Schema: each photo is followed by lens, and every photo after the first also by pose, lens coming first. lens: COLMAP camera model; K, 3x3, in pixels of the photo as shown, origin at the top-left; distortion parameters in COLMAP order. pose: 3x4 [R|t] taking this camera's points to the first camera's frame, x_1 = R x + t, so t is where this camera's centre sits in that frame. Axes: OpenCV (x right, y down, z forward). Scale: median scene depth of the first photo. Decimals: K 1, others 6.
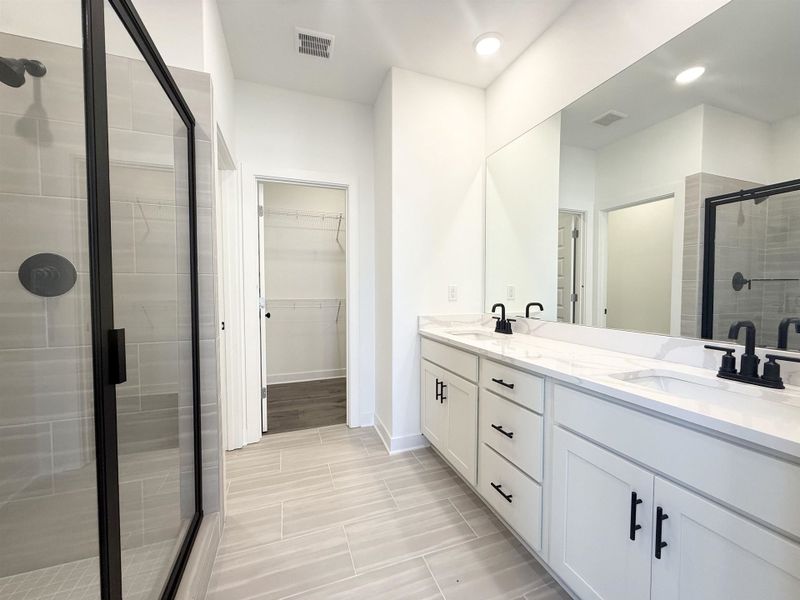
lens RADIAL K [[318.0, 0, 401.2], [0, 318.0, 300.1], [0, 0, 1]] dist [0.003978, 0.000334]
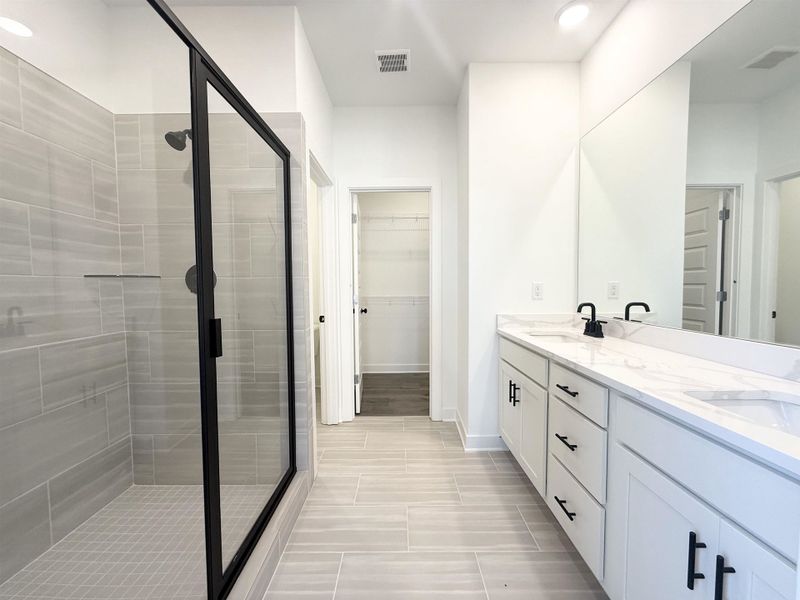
lens RADIAL K [[318.0, 0, 400.6], [0, 318.0, 300.2], [0, 0, 1]] dist [0.003978, 0.000334]
pose [[0.940919, 0.009047, -0.338510, 0.130319], [-0.005559, 0.999921, 0.011272, -0.004305], [0.338585, -0.008724, 0.940895, -0.016773]]
